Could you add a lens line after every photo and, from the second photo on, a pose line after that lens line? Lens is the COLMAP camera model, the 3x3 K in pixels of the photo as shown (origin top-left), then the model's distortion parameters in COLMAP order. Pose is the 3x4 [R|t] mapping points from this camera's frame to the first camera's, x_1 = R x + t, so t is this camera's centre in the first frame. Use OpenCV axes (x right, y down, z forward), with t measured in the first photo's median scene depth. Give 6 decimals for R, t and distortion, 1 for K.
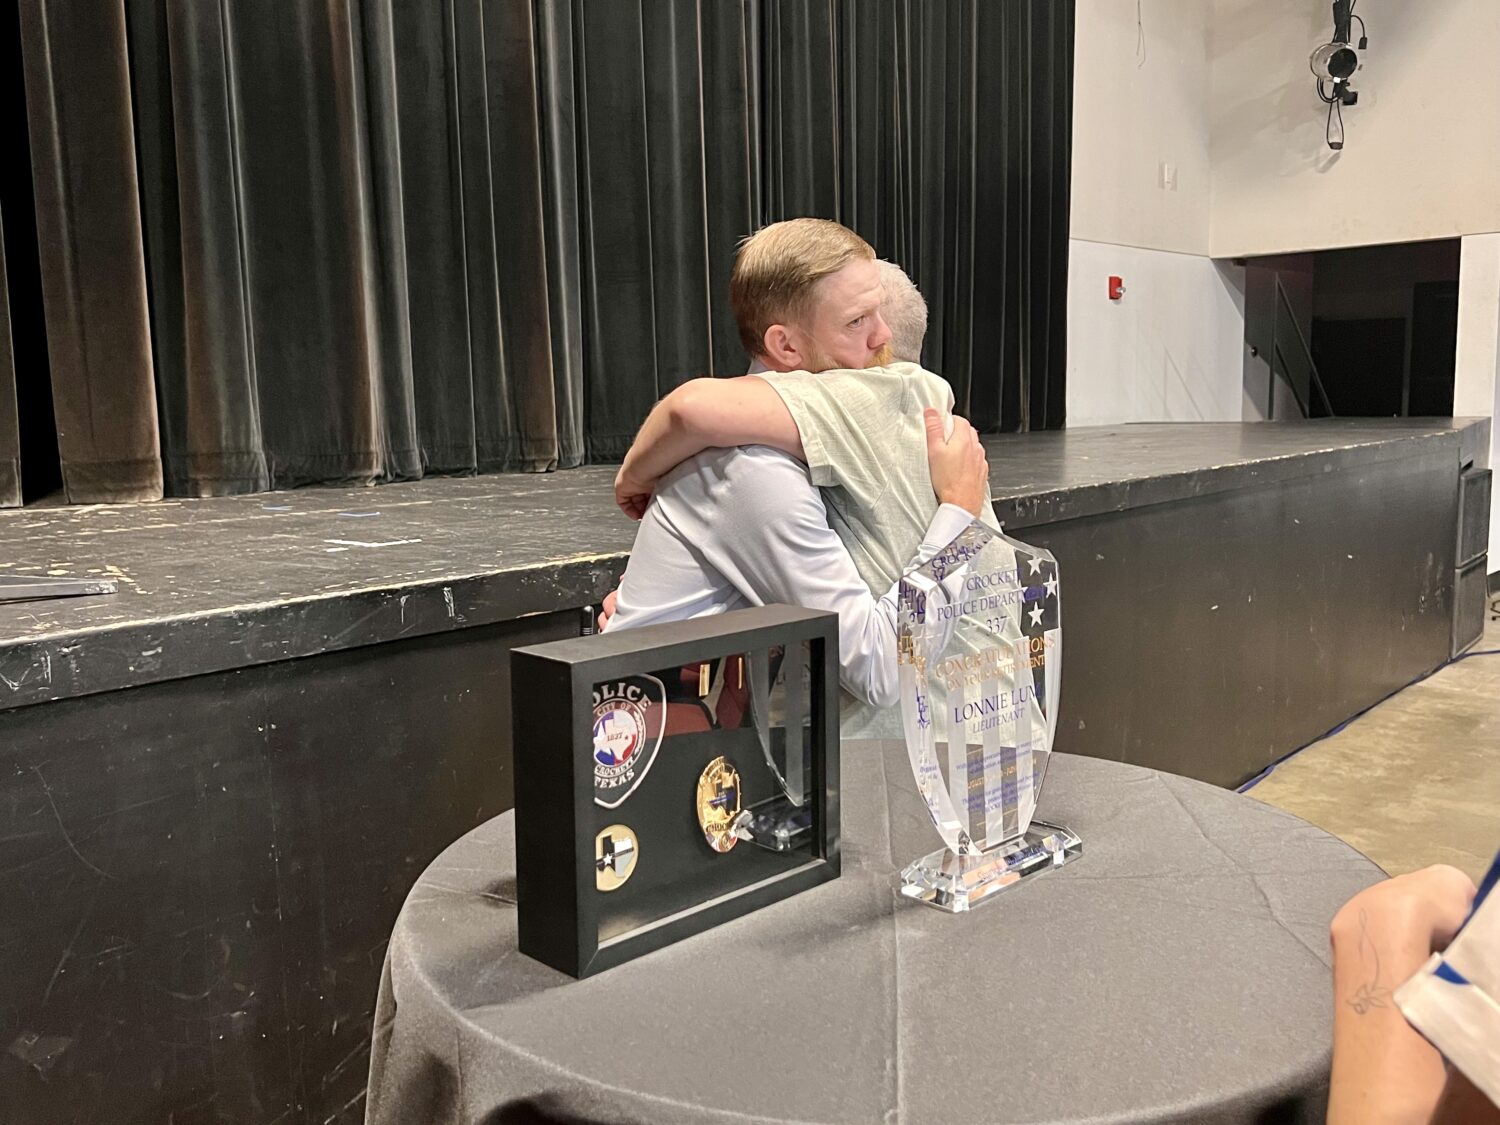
lens RADIAL K [[1303.6, 0, 750.0], [0, 1303.6, 562.5], [0, 0, 1]] dist [-0.002758, -0.003424]
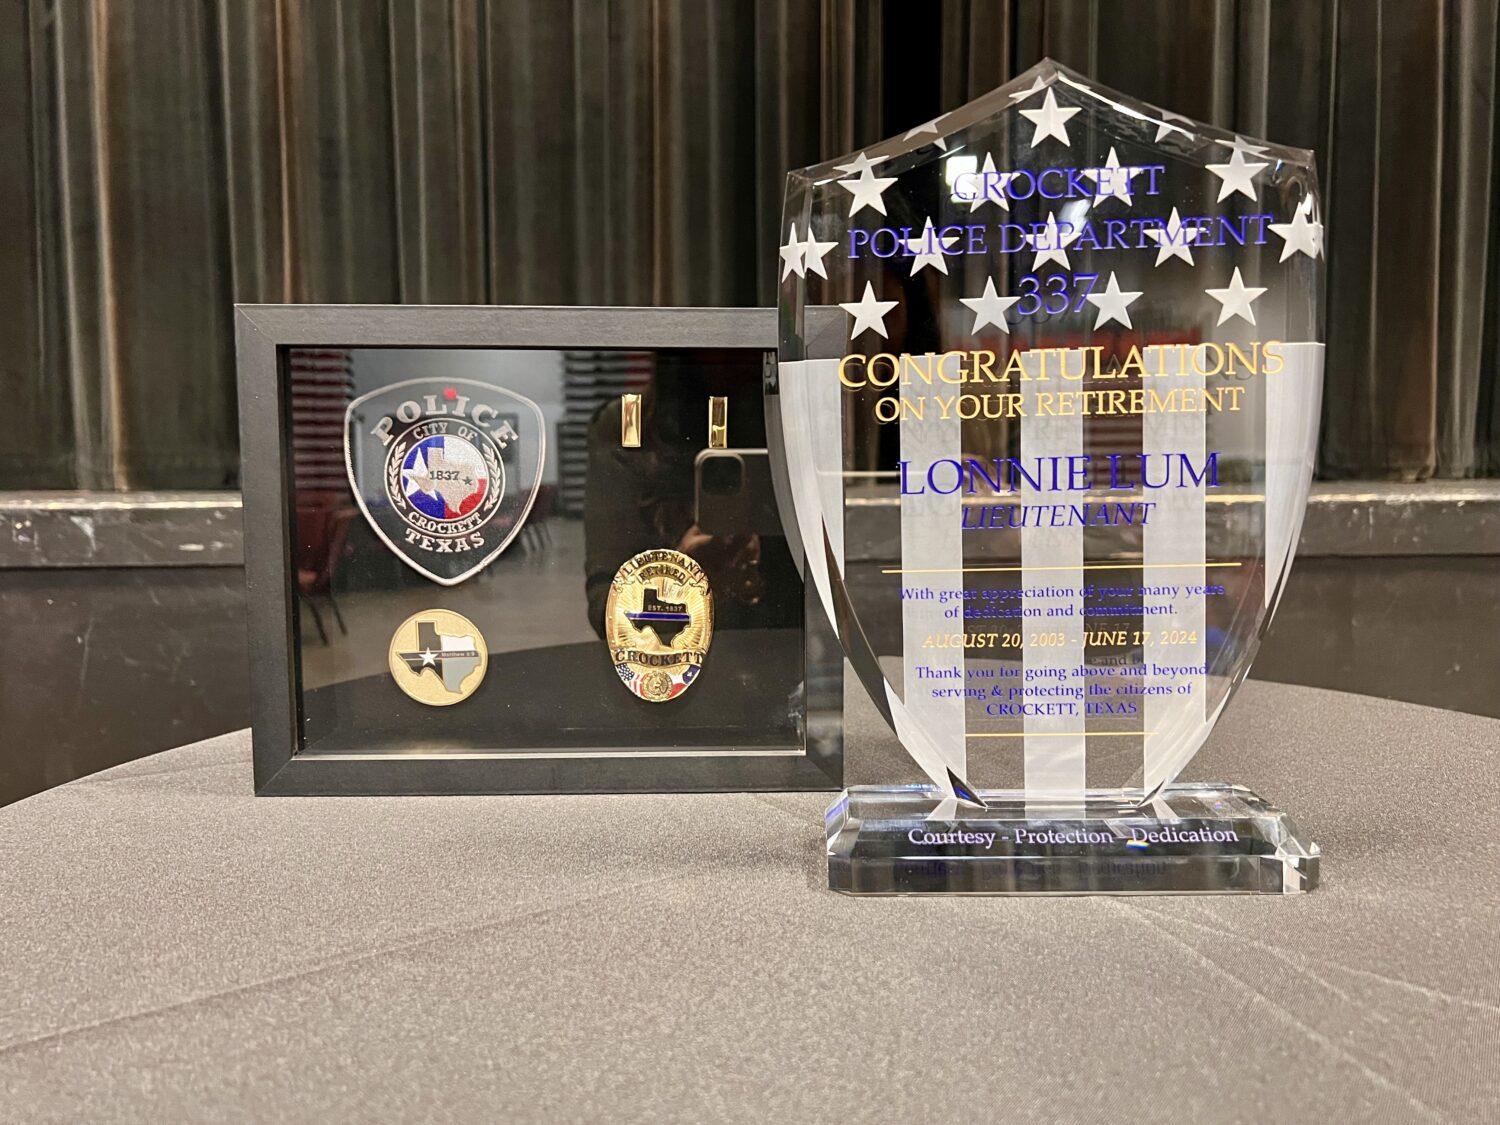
lens RADIAL K [[1117.0, 0, 750.0], [0, 1117.0, 562.5], [0, 0, 1]] dist [0.042656, -0.000498]
pose [[0.733978, 0.085072, -0.673825, 0.395020], [-0.095405, 0.995201, 0.021725, 0.148034], [0.672439, 0.048341, 0.738572, 0.670311]]
